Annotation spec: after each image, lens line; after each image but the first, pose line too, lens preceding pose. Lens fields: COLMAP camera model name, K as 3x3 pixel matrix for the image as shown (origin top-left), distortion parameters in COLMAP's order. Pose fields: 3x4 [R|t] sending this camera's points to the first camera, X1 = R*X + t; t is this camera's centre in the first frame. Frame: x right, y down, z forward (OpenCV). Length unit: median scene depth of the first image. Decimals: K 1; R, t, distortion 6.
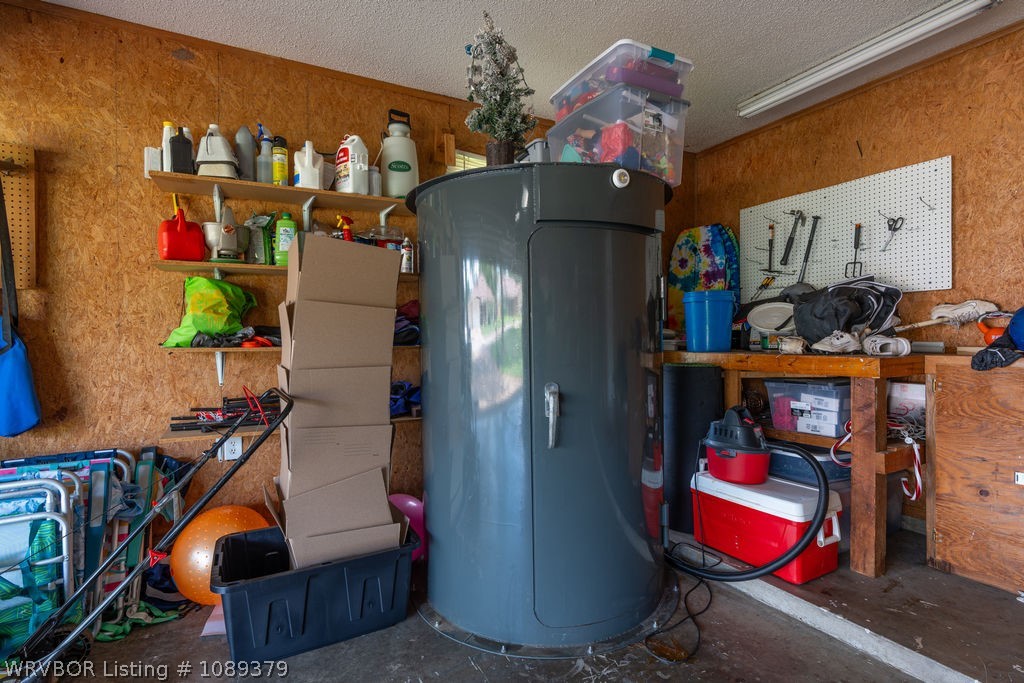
lens RADIAL K [[499.8, 0, 512.0], [0, 499.8, 341.5], [0, 0, 1]] dist [-0.003547, -0.000216]
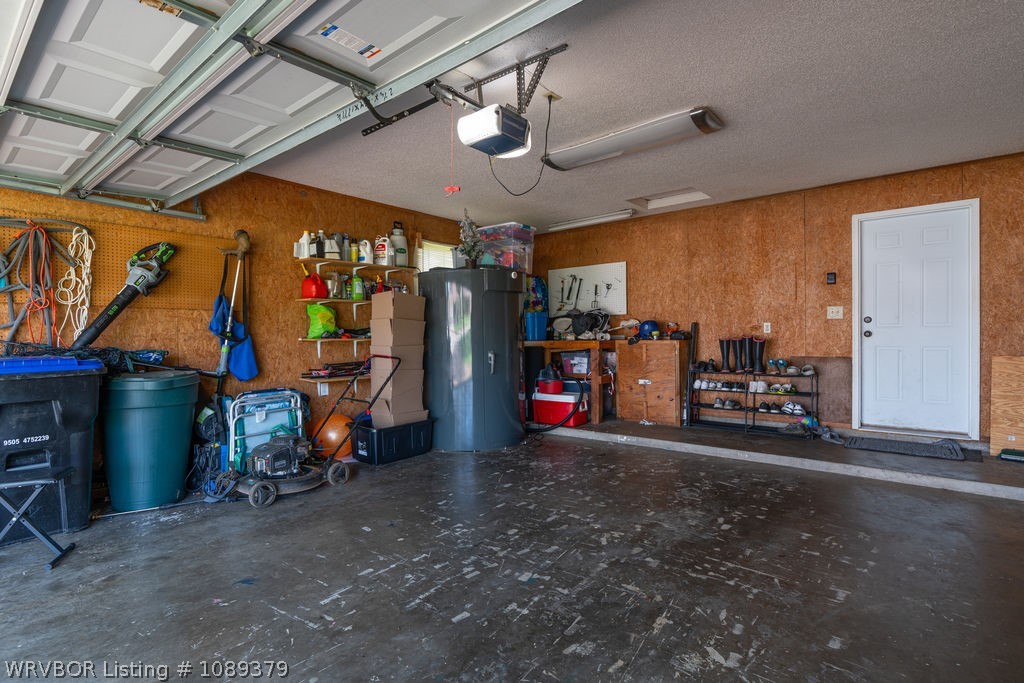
lens RADIAL K [[499.8, 0, 512.0], [0, 499.8, 341.5], [0, 0, 1]] dist [-0.003547, -0.000216]
pose [[0.927714, -0.007575, 0.373216, -0.613021], [0.007660, 0.999970, 0.001255, 0.025228], [-0.373214, 0.001694, 0.927744, -1.150694]]
